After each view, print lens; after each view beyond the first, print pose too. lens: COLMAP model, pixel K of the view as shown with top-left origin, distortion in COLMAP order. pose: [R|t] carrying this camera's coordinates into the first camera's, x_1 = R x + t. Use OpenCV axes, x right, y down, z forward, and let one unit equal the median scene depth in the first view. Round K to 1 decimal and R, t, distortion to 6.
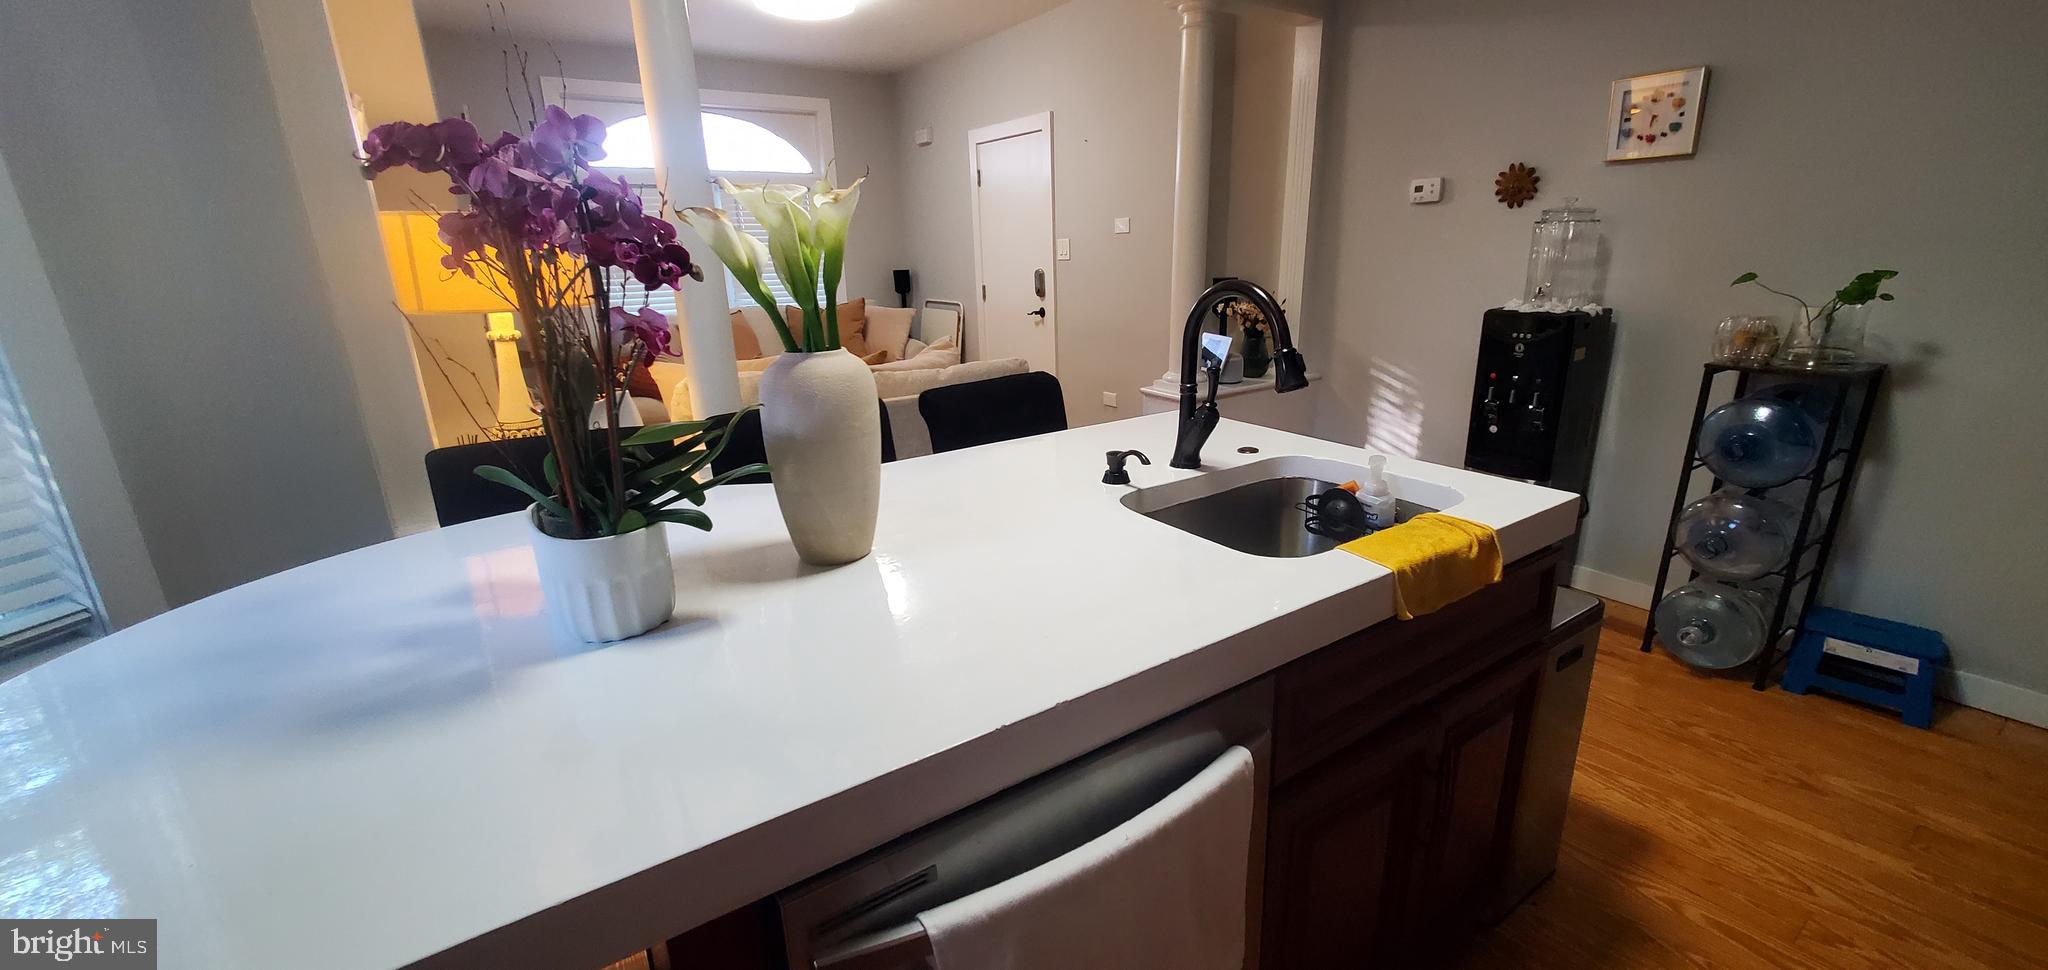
lens RADIAL K [[806.6, 0, 1046.4], [0, 806.6, 485.0], [0, 0, 1]] dist [-0.000011, -0.000219]
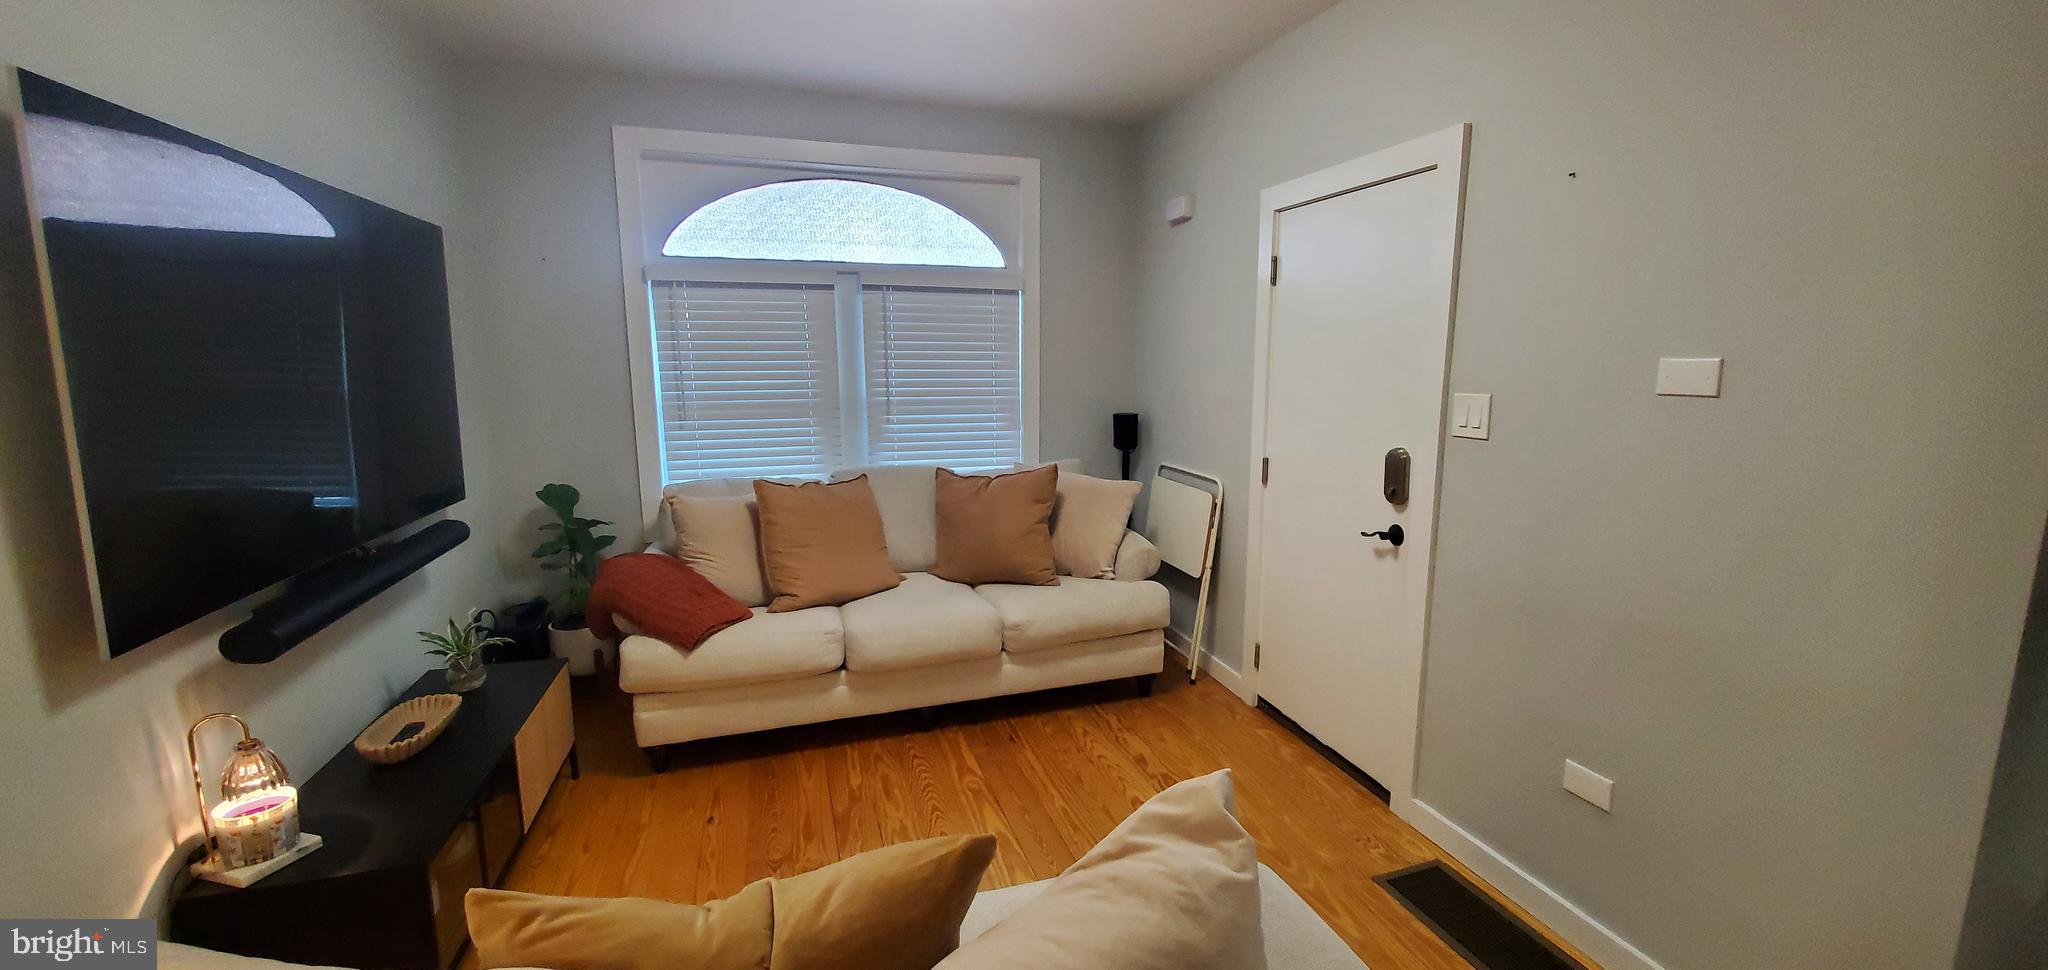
lens RADIAL K [[806.6, 0, 1046.4], [0, 806.6, 485.0], [0, 0, 1]] dist [-0.000011, -0.000219]
pose [[0.958035, 0.068681, -0.278302, -0.065771], [-0.103206, 0.988407, -0.111354, -0.150231], [0.267428, 0.135403, 0.954017, 0.428322]]
